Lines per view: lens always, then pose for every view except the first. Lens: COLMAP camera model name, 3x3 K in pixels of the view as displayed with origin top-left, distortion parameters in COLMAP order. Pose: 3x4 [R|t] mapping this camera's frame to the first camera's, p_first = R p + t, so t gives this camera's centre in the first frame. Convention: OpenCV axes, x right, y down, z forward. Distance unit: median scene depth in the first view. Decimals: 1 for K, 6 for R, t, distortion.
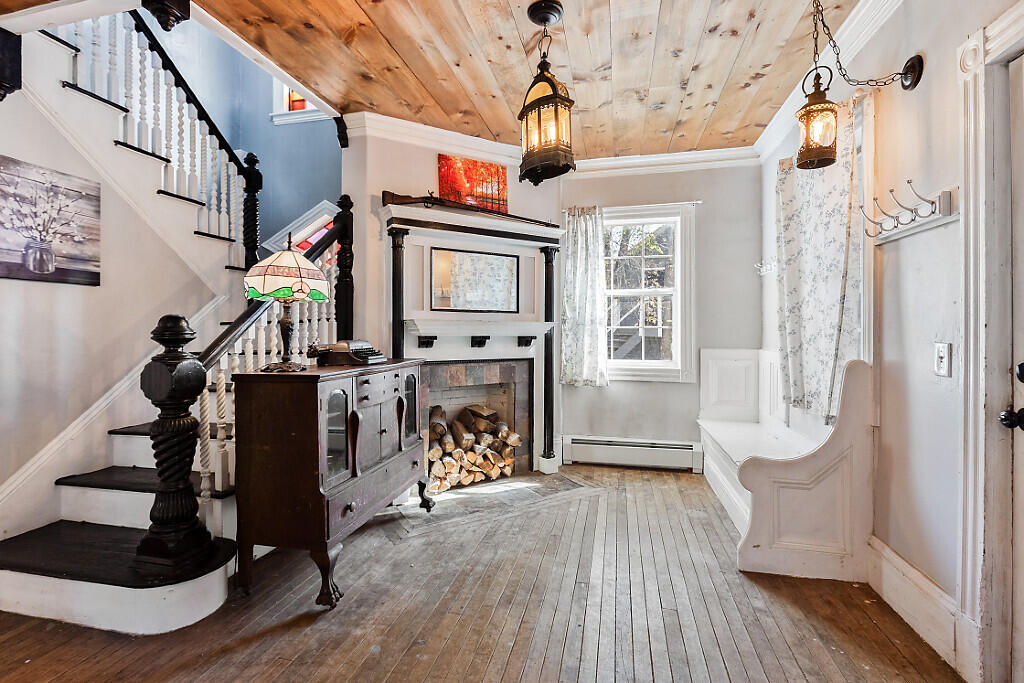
lens RADIAL K [[470.5, 0, 498.7], [0, 470.5, 328.1], [0, 0, 1]] dist [0.000686, -0.002928]
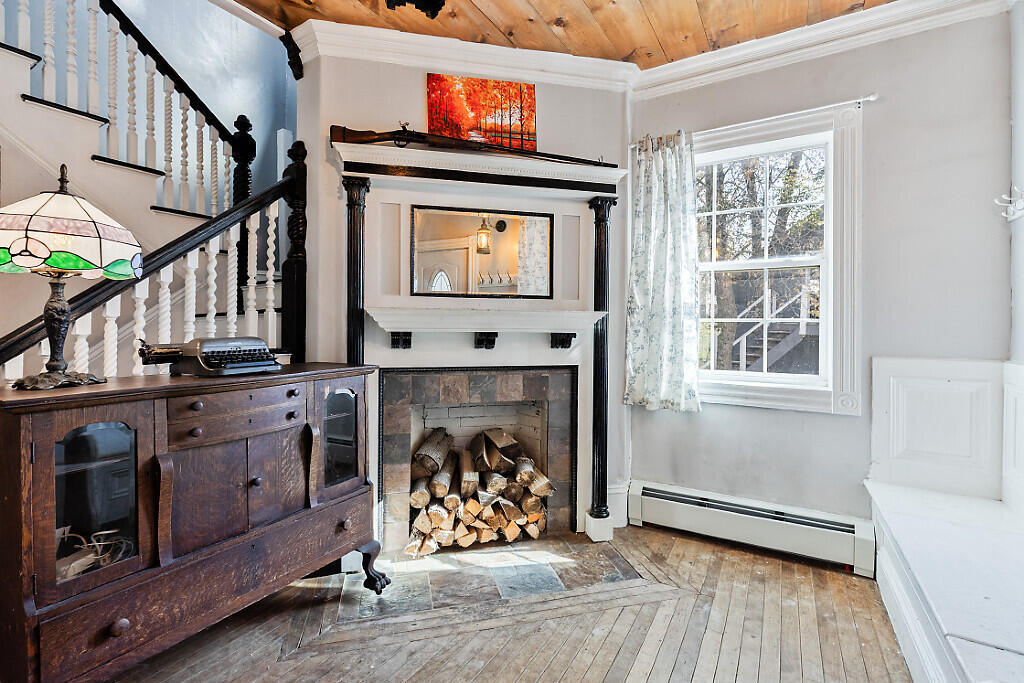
lens RADIAL K [[470.5, 0, 497.1], [0, 470.5, 326.6], [0, 0, 1]] dist [0.000686, -0.002928]
pose [[0.954961, 0.002465, -0.296722, 0.203091], [-0.000951, 0.999986, 0.005249, 0.005760], [0.296731, -0.004730, 0.954949, 0.399541]]
